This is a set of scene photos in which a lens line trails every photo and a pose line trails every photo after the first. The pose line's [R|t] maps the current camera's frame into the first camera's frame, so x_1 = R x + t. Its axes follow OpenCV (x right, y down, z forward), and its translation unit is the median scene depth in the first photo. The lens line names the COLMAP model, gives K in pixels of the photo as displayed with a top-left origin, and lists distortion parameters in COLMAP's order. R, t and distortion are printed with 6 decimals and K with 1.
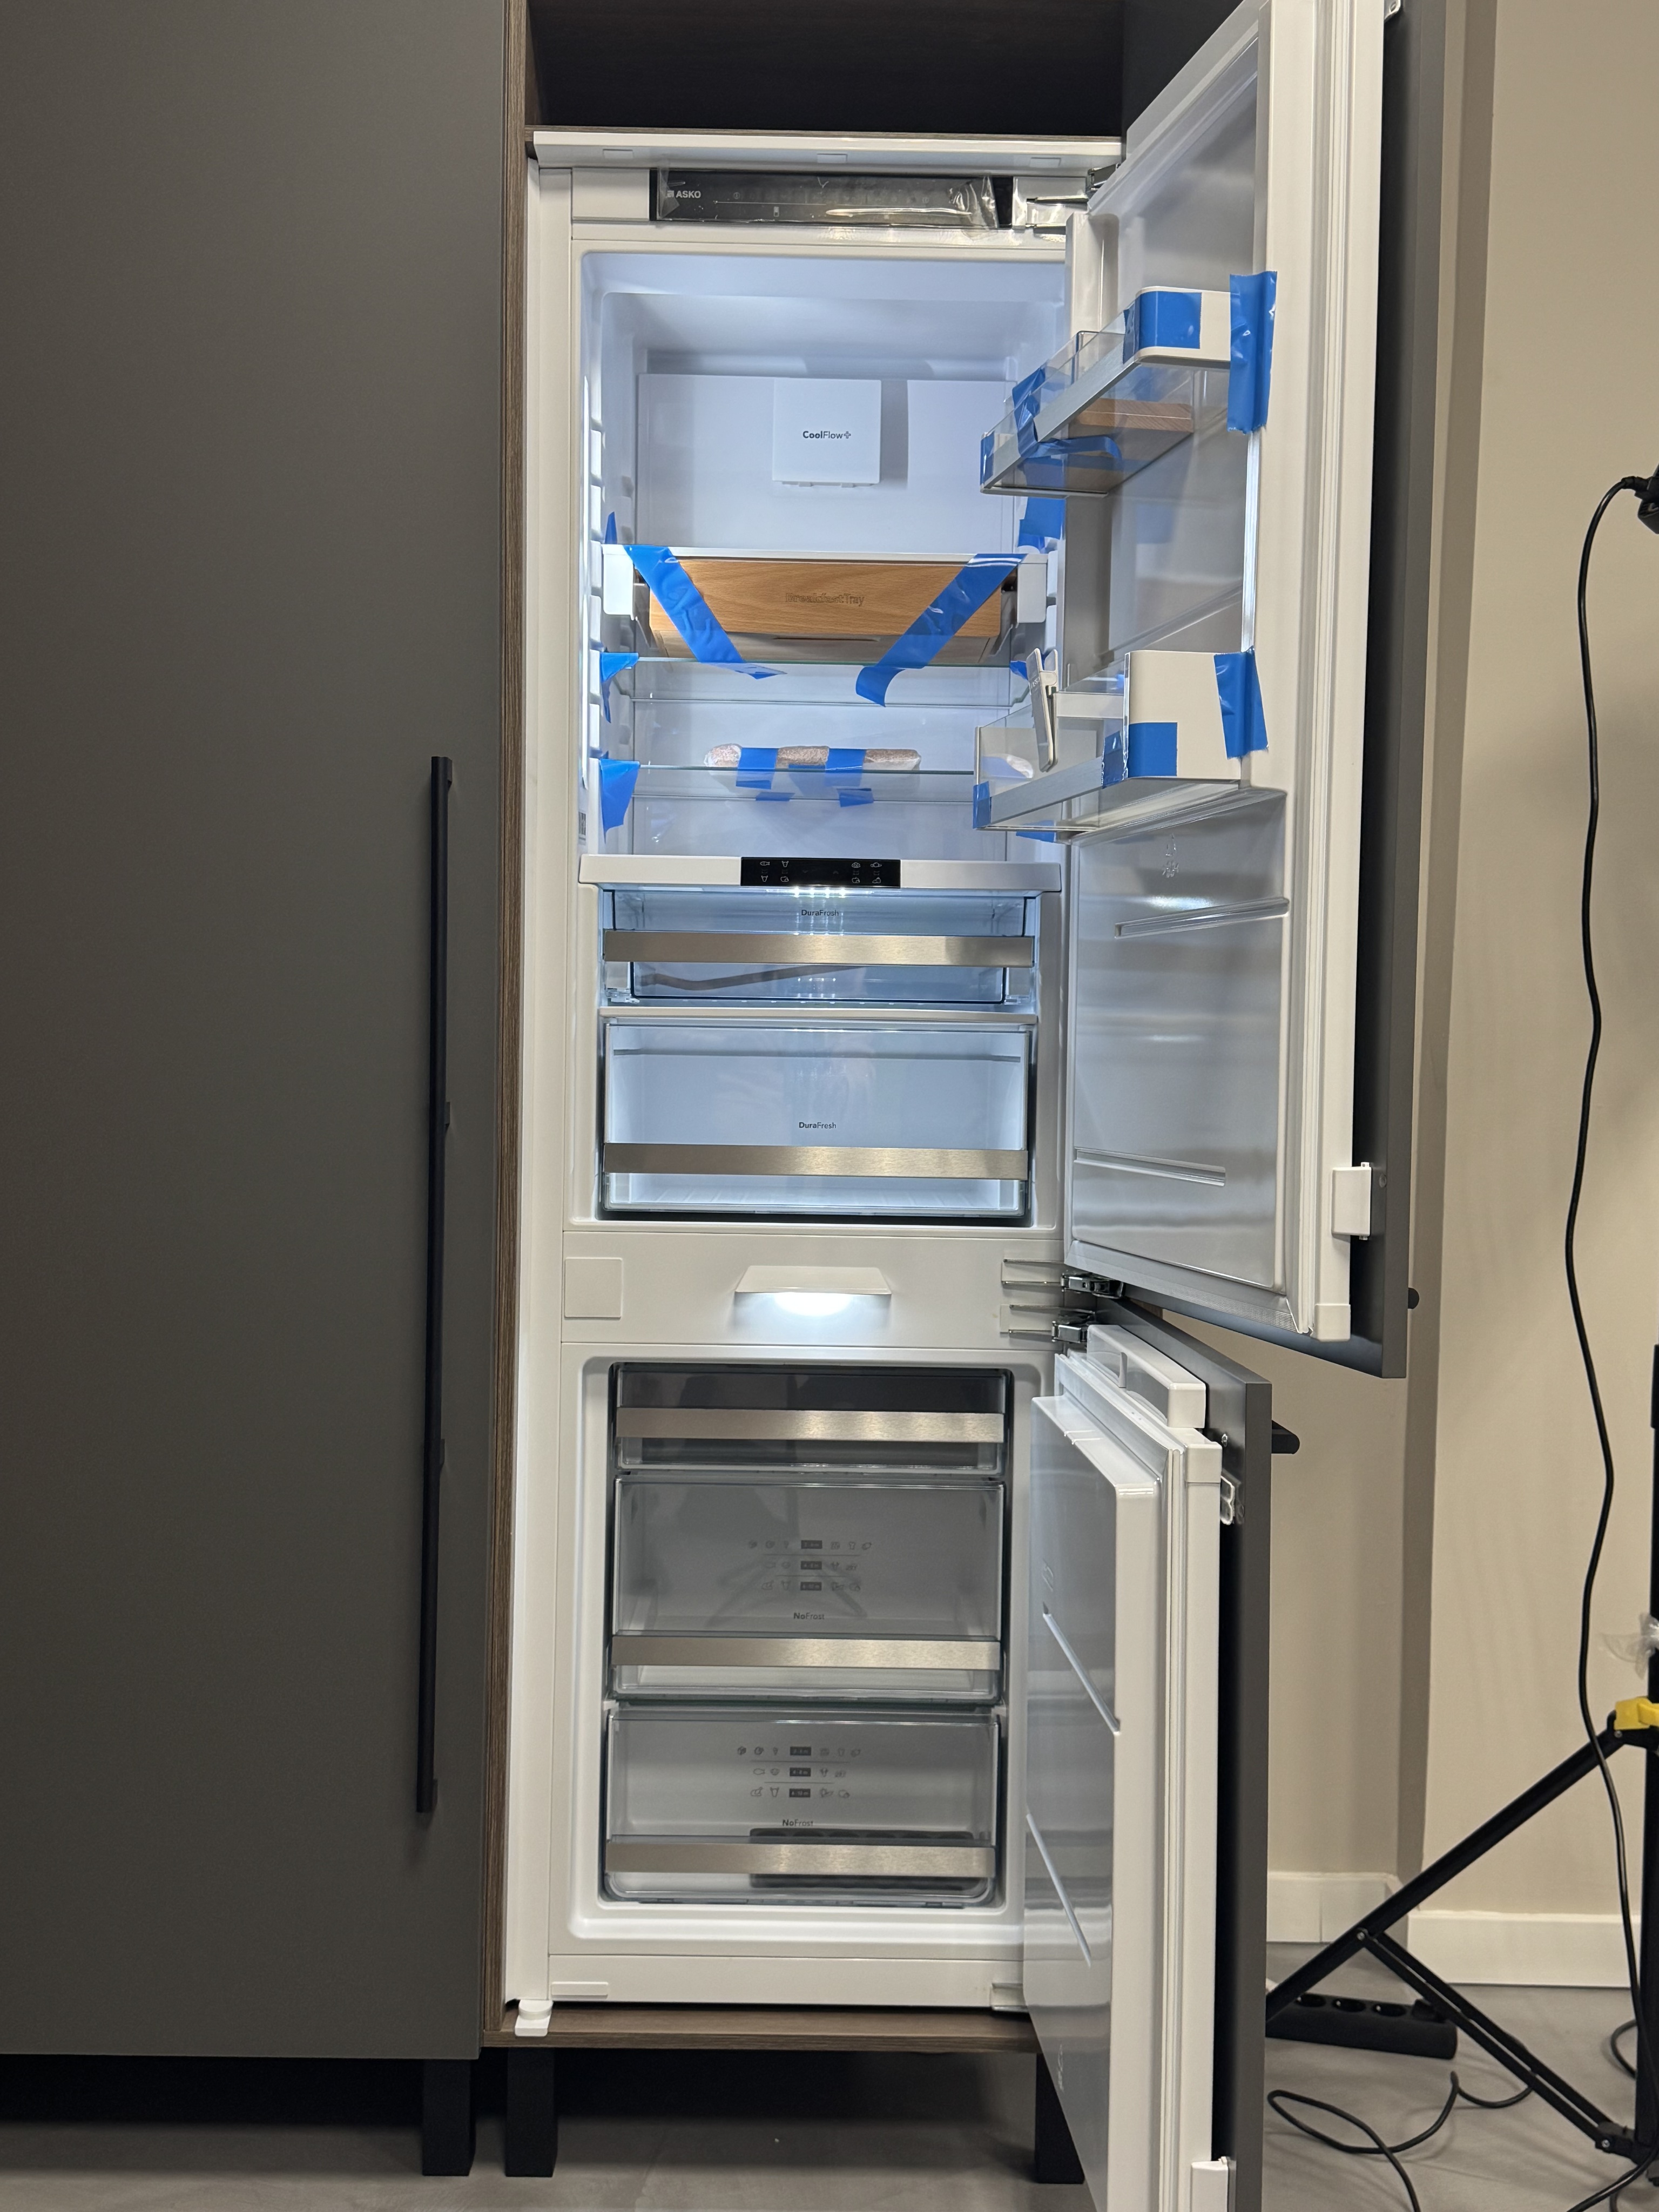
lens RADIAL K [[2308.6, 0, 835.3], [0, 2308.6, 1102.6], [0, 0, 1]] dist [0.069297, -0.092607]
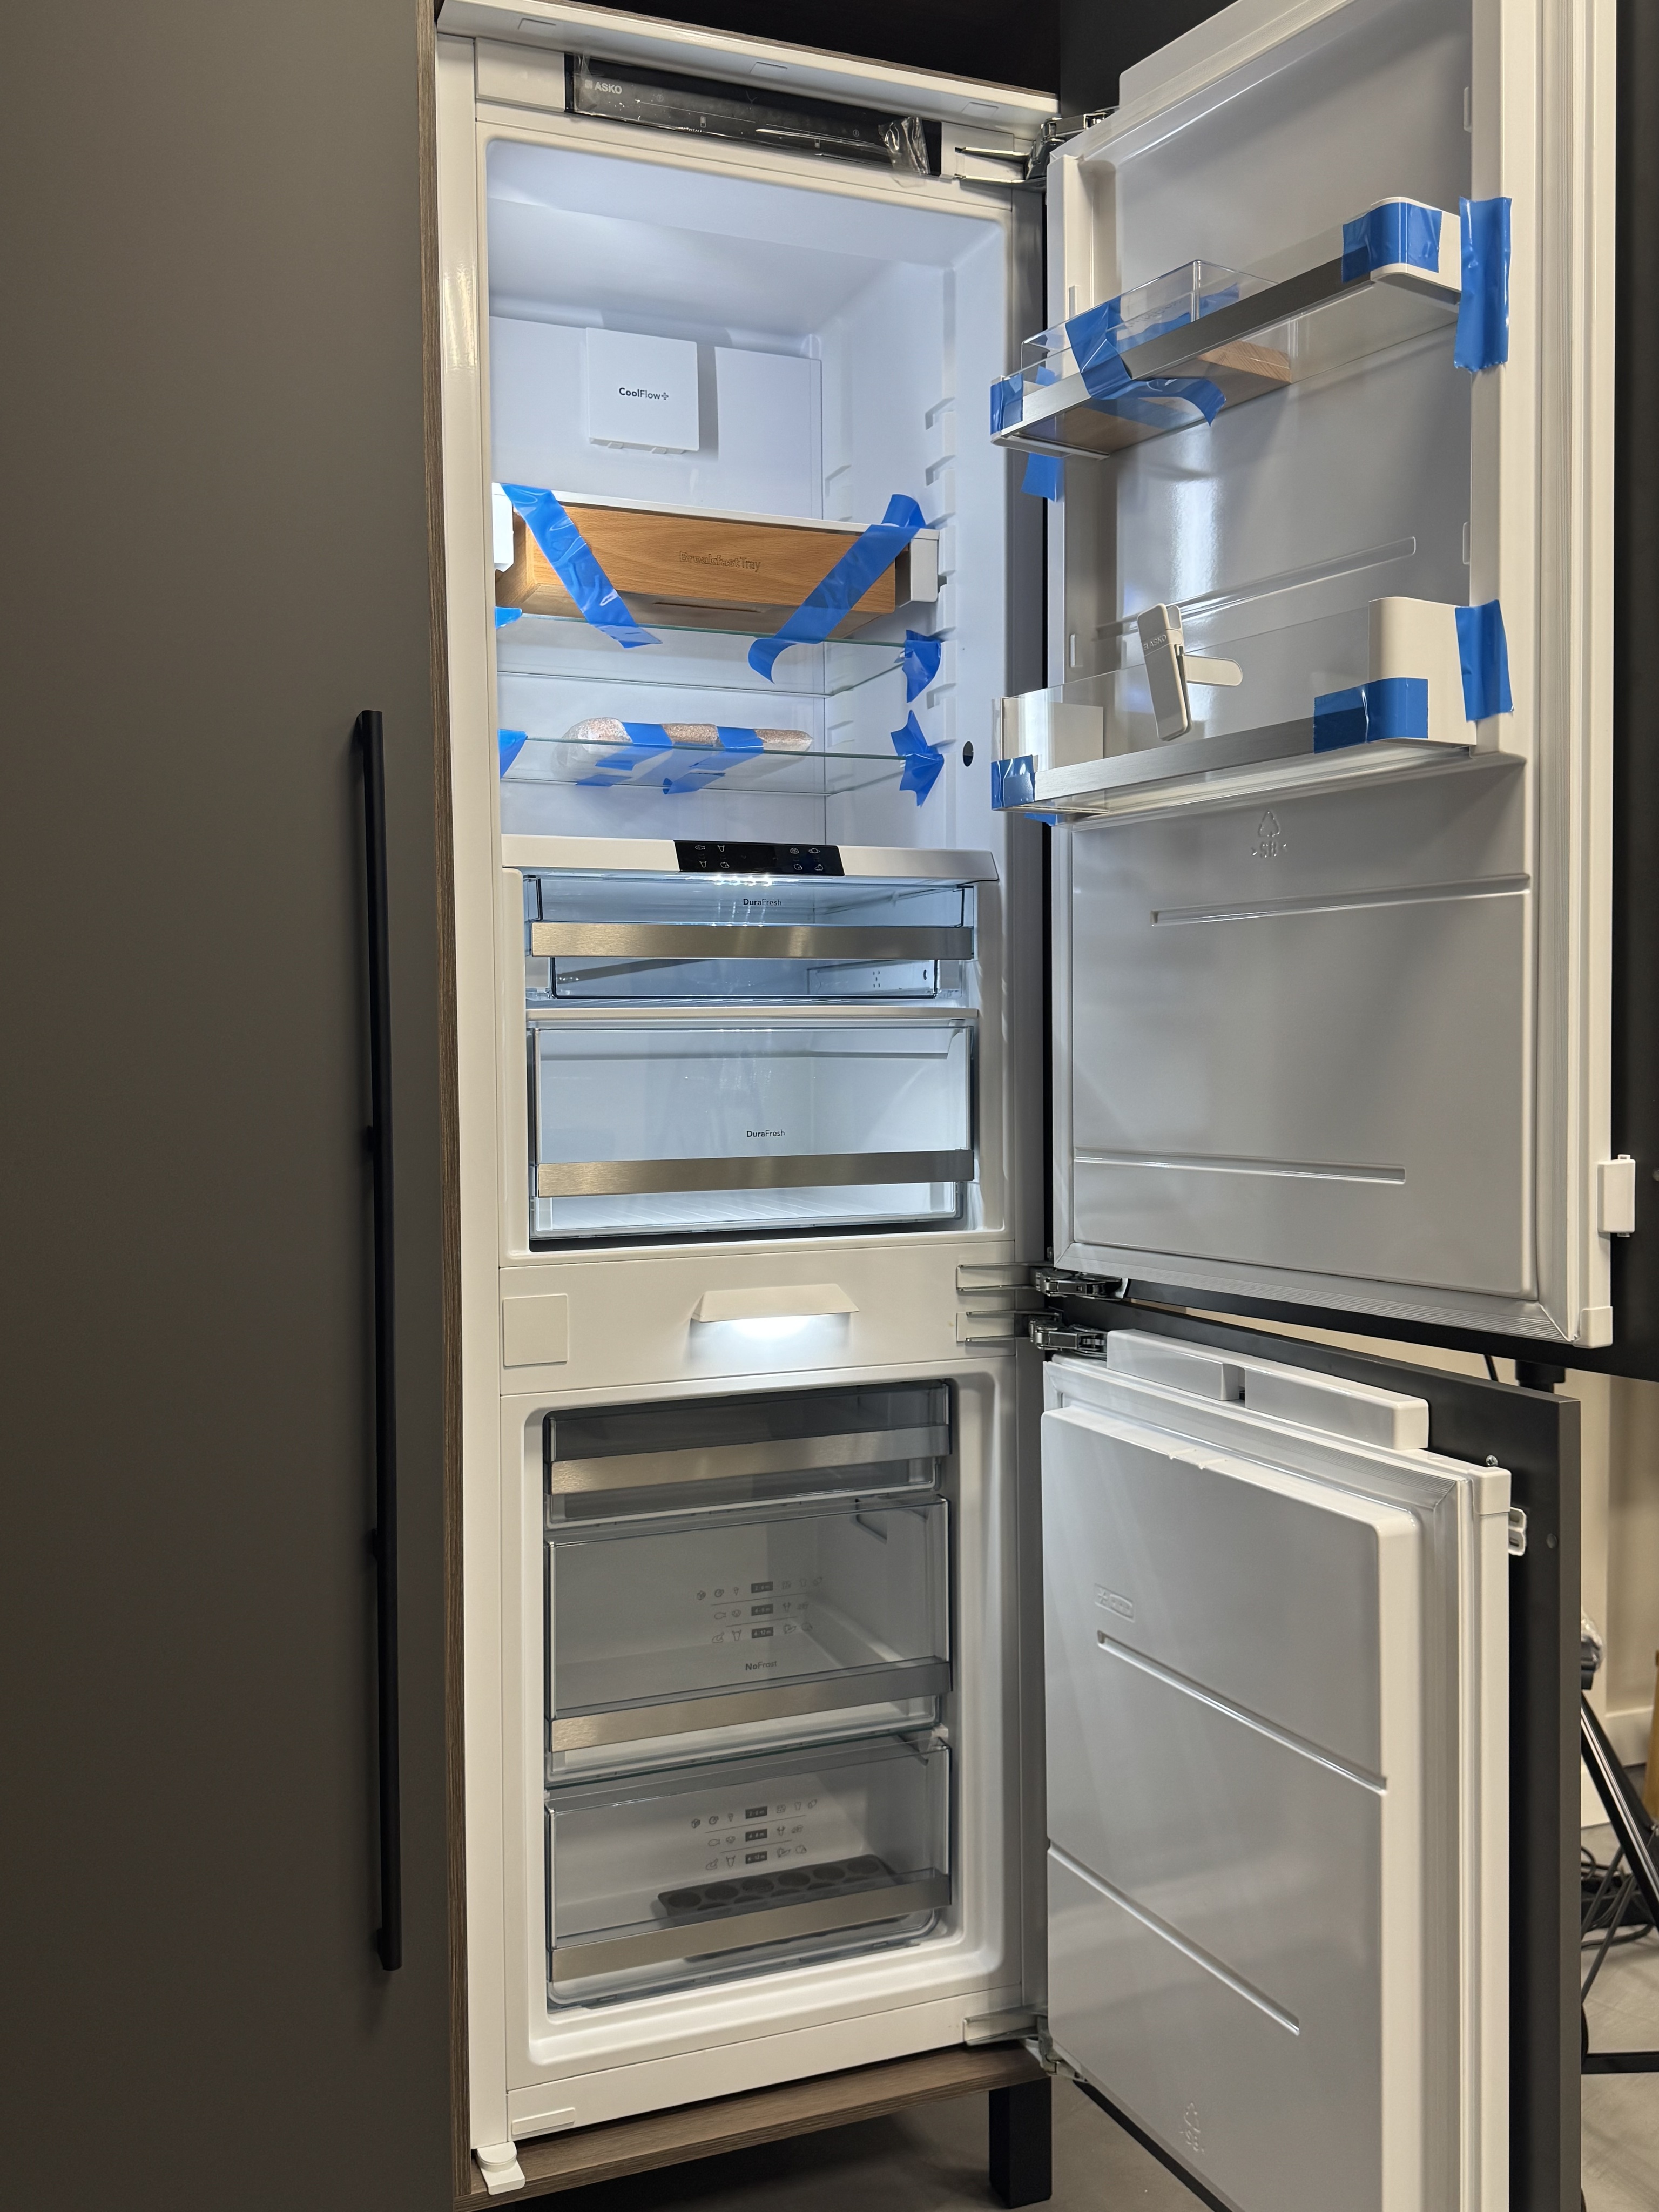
lens RADIAL K [[1903.2, 0, 829.5], [0, 1903.2, 1106.0], [0, 0, 1]] dist [0.095227, -0.233287]
pose [[0.930418, -0.038440, 0.364480, -0.261058], [0.034185, 0.999251, 0.018119, -0.014047], [-0.364903, -0.004399, 0.931035, 0.286038]]
